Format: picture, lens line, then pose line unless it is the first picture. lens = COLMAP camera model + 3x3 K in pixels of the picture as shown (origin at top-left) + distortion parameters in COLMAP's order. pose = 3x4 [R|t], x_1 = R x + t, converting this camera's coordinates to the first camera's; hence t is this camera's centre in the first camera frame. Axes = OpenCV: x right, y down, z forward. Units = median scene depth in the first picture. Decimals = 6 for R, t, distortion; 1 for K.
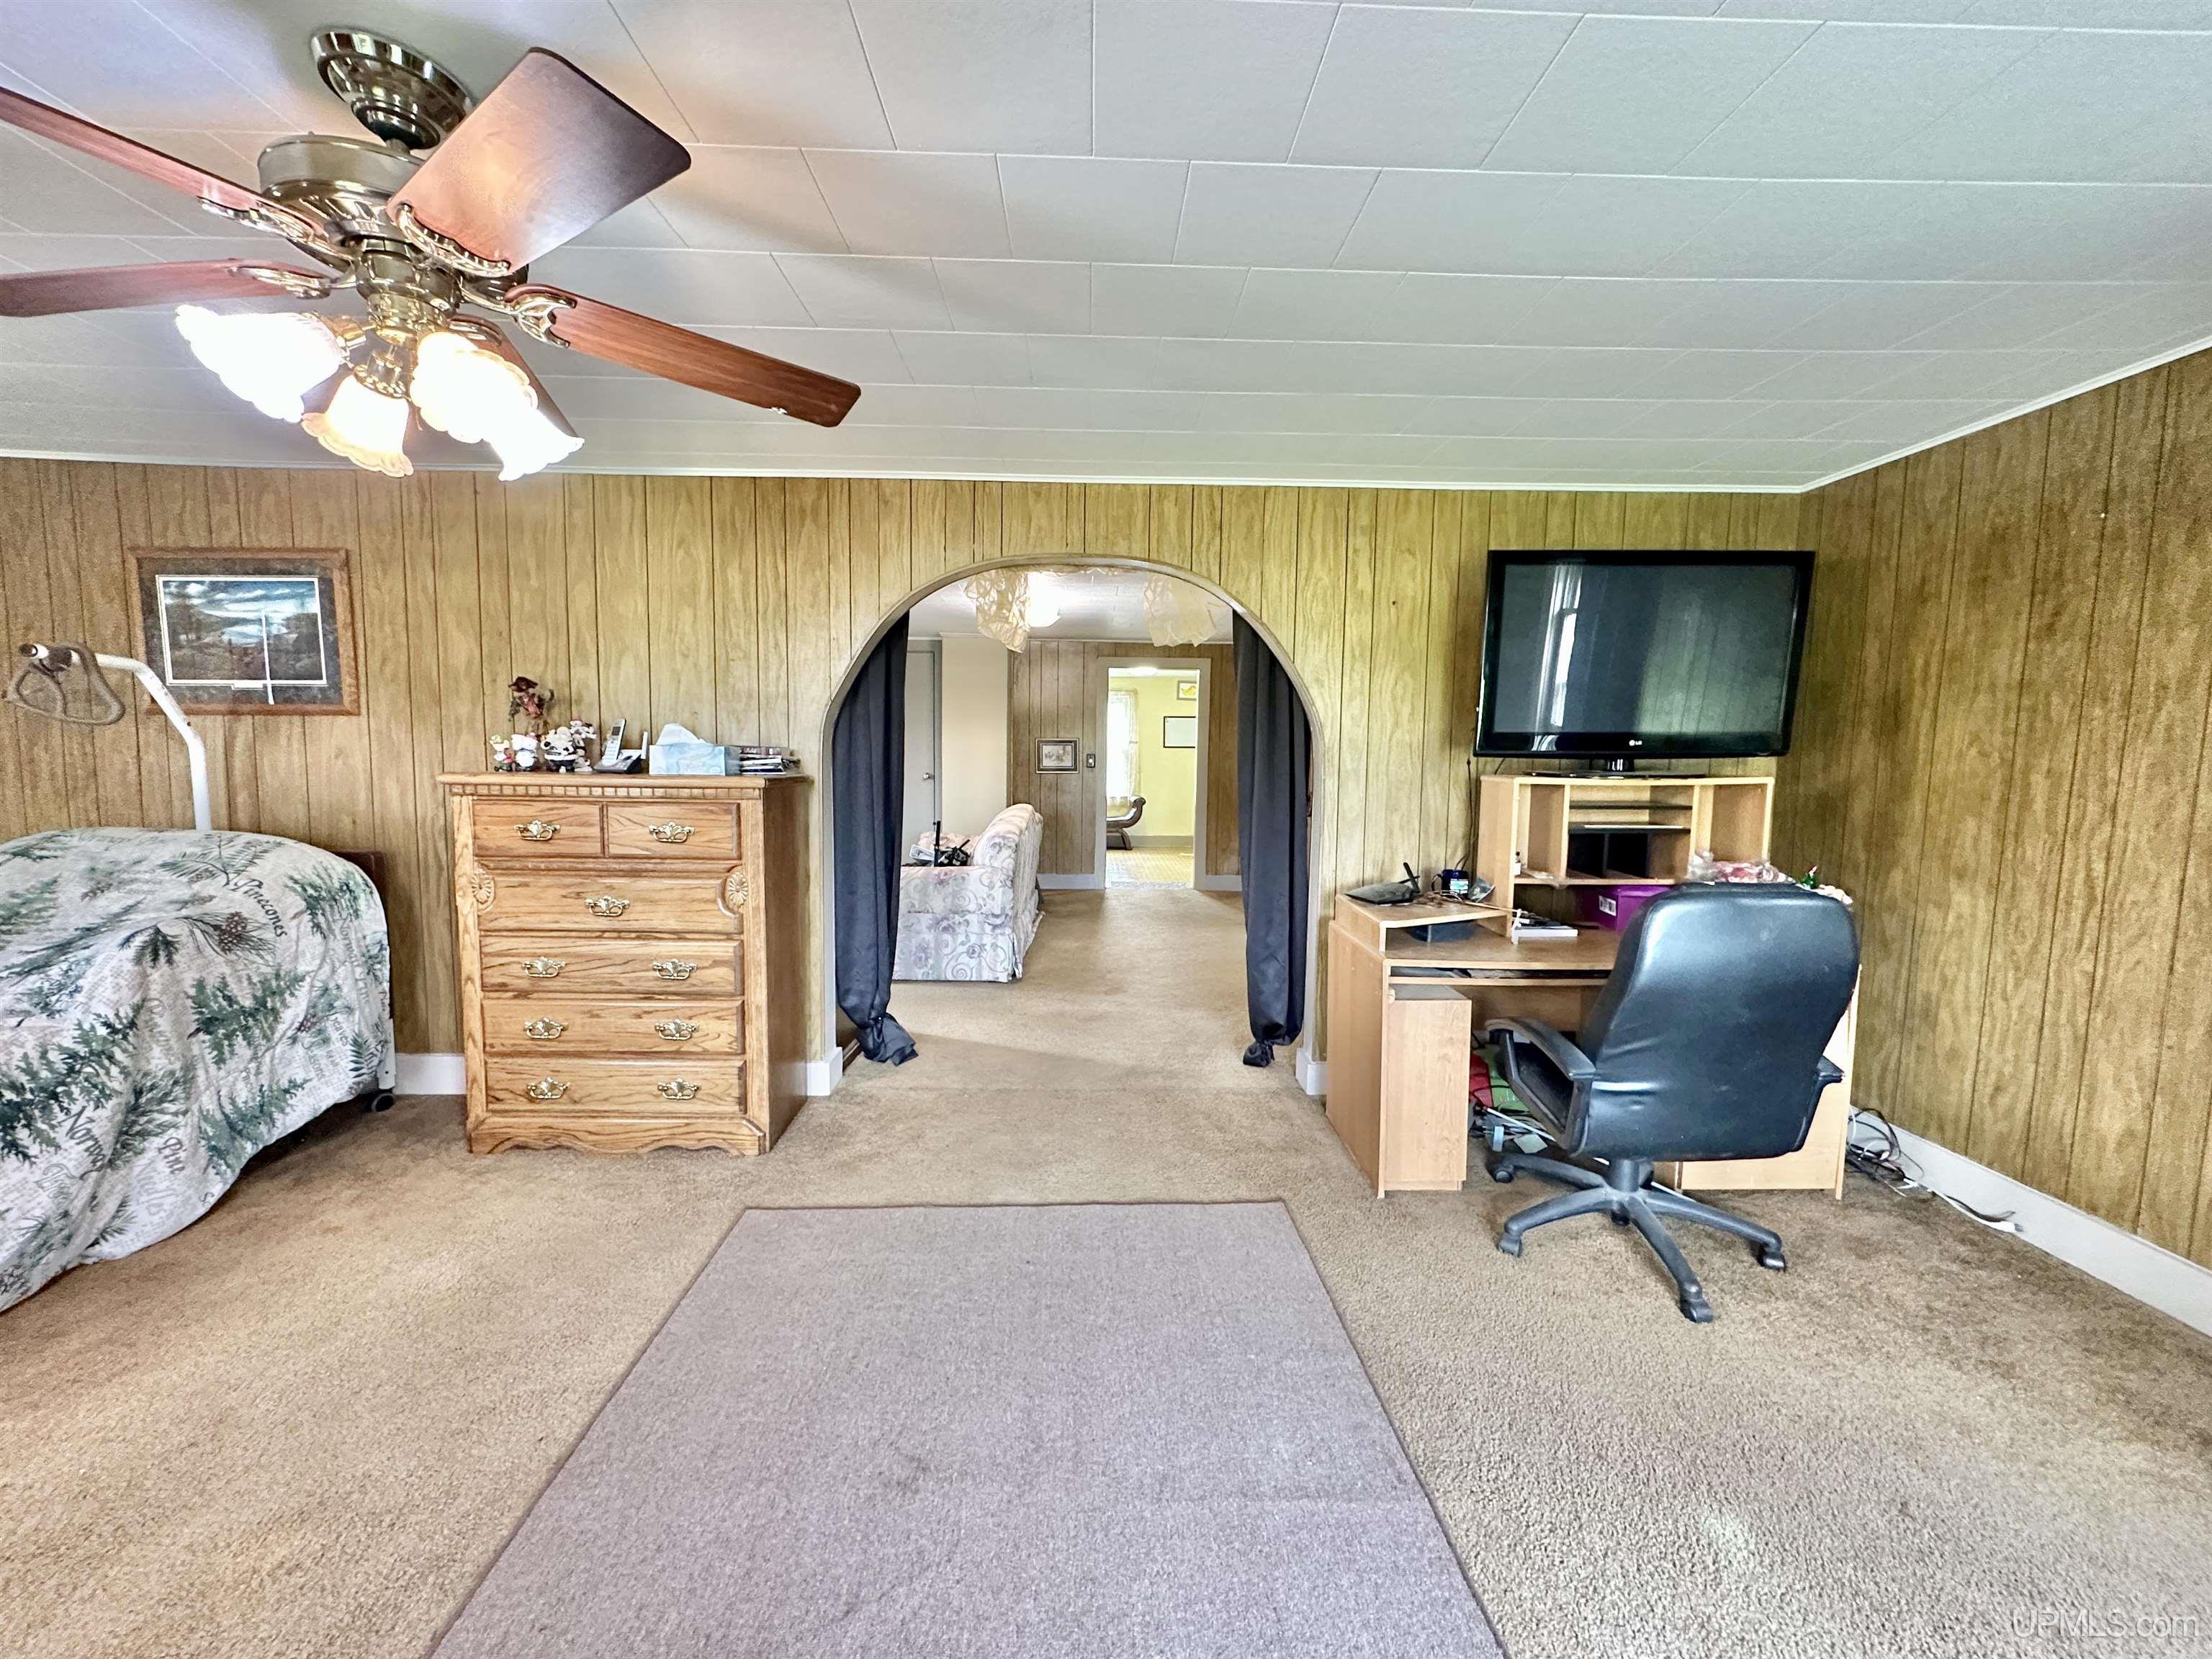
lens RADIAL K [[887.2, 0, 1102.9], [0, 887.2, 830.3], [0, 0, 1]] dist [0.004076, 0.000101]
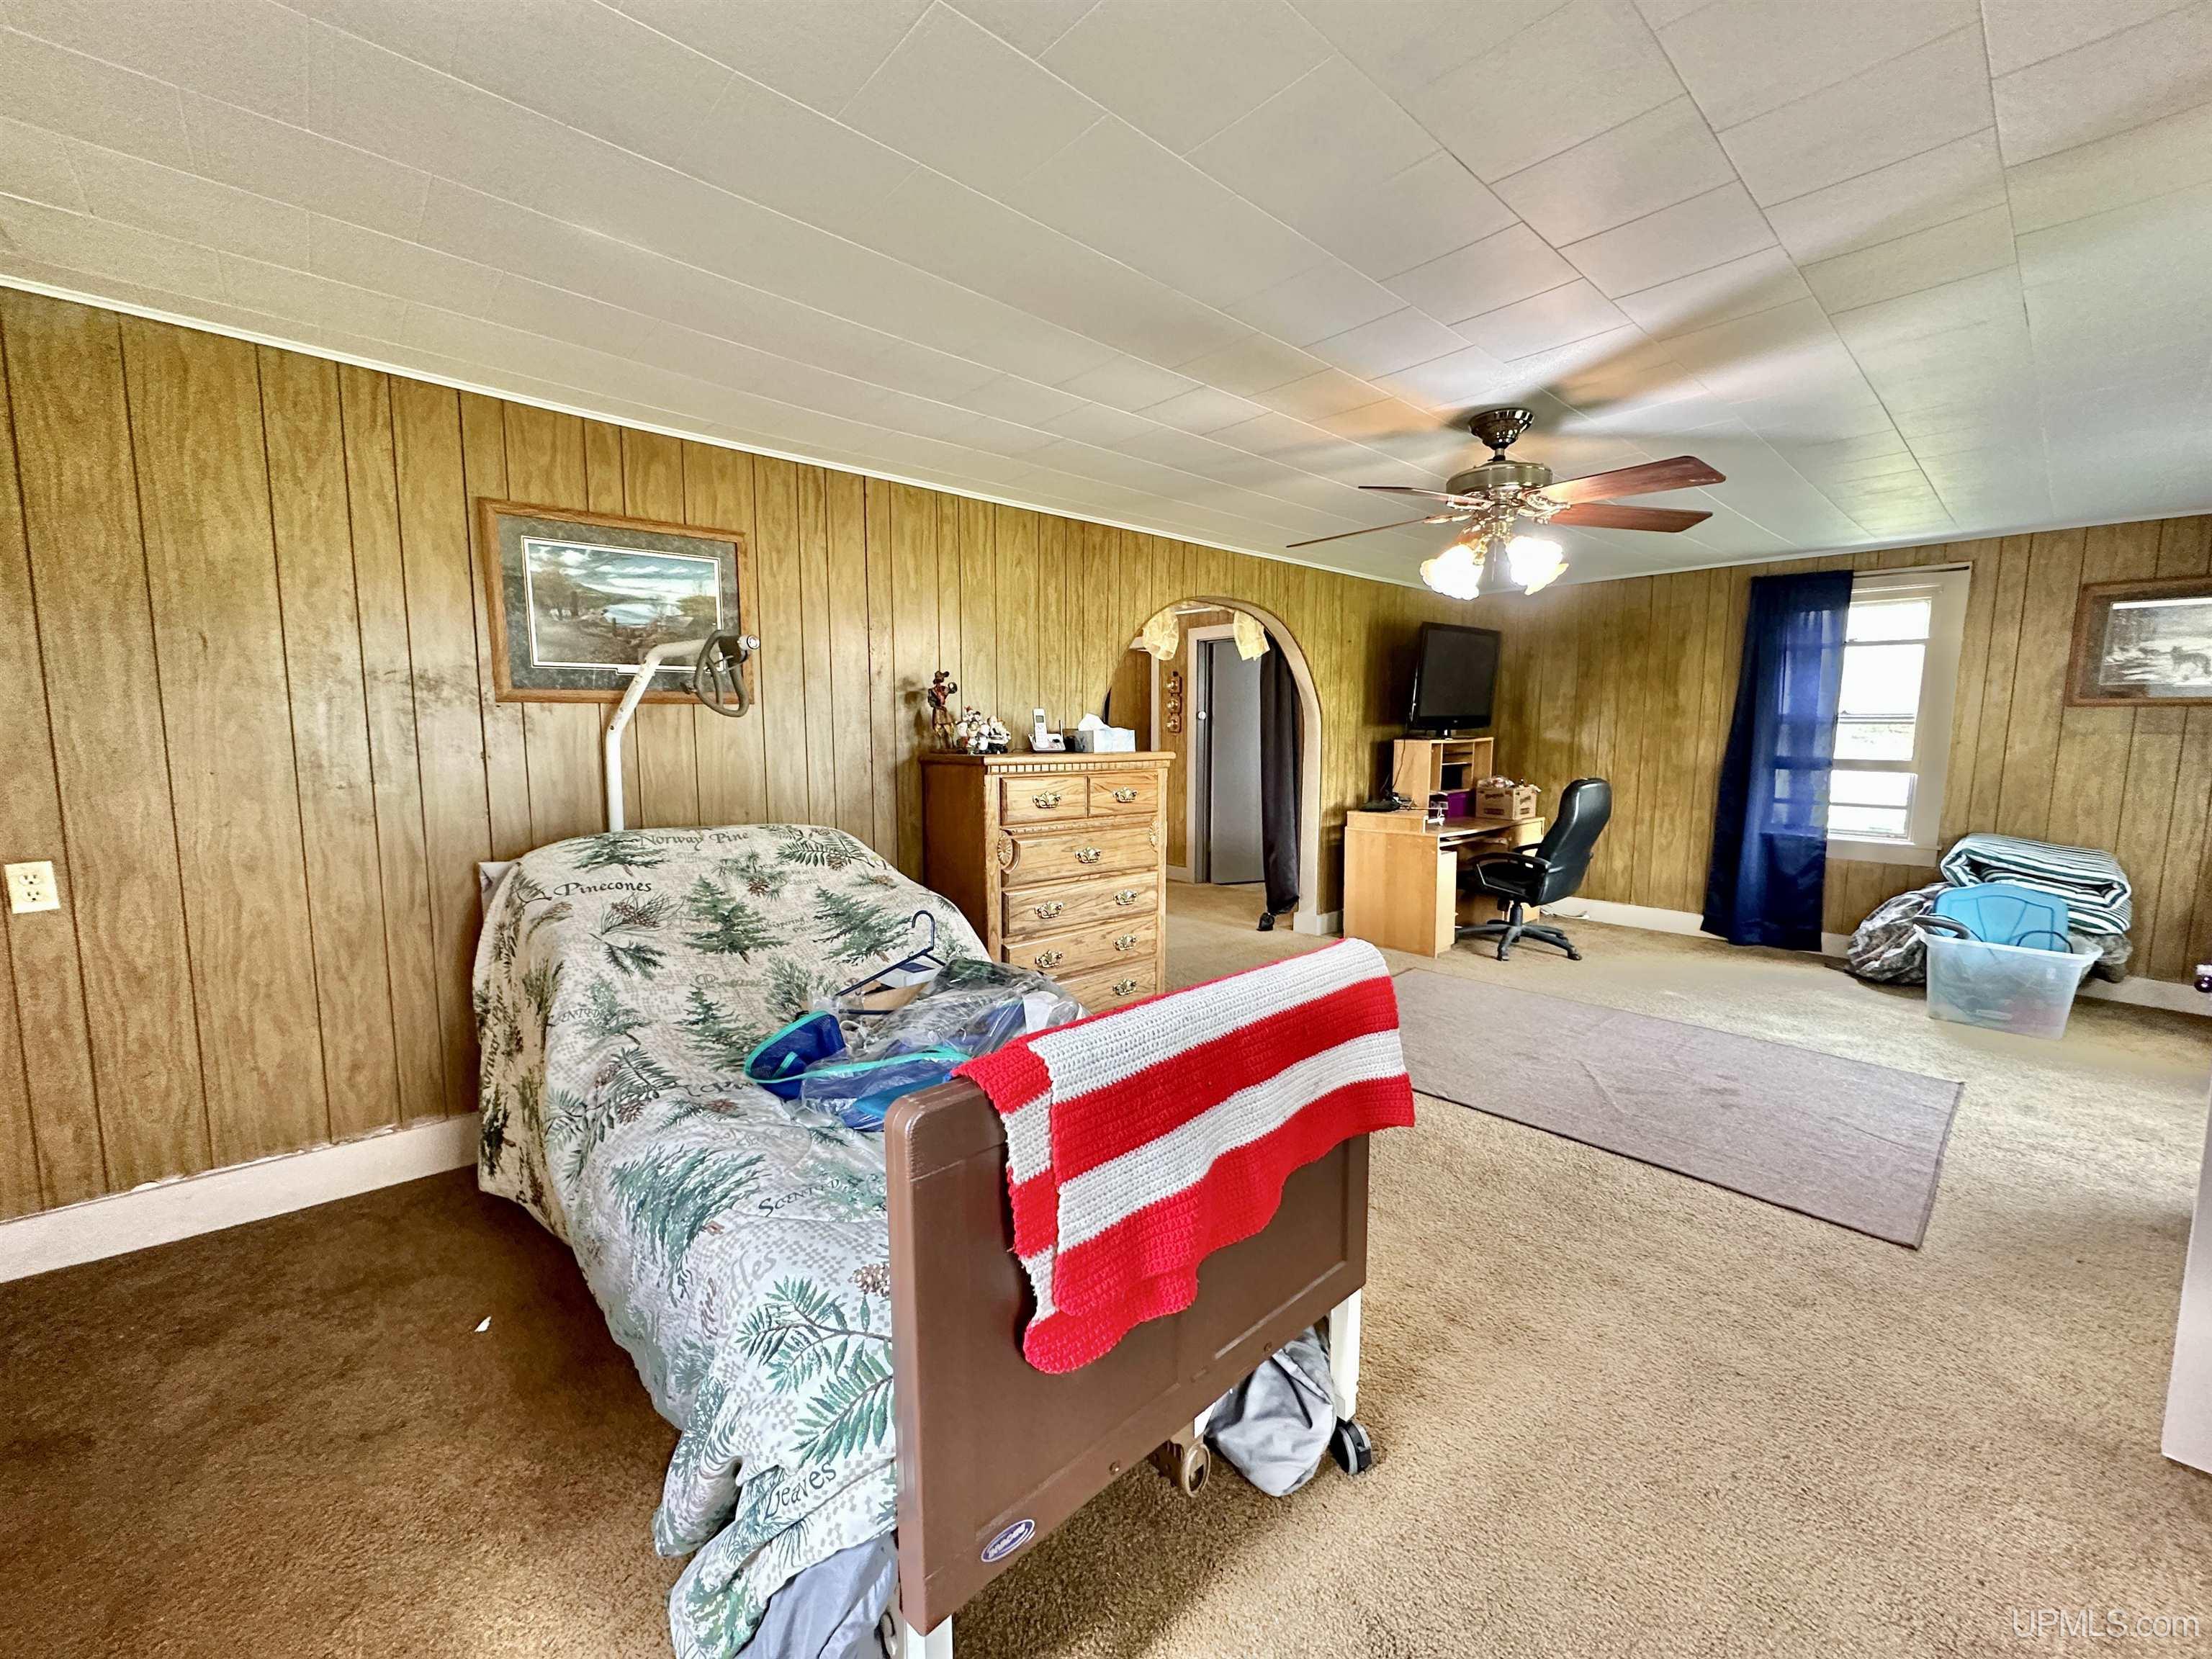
lens RADIAL K [[887.2, 0, 1101.6], [0, 887.2, 825.7], [0, 0, 1]] dist [0.004076, 0.000101]
pose [[0.753990, -0.084833, 0.651386, -1.214746], [0.068902, 0.996369, 0.050007, -0.018027], [-0.653263, 0.007177, 0.757097, 0.009014]]
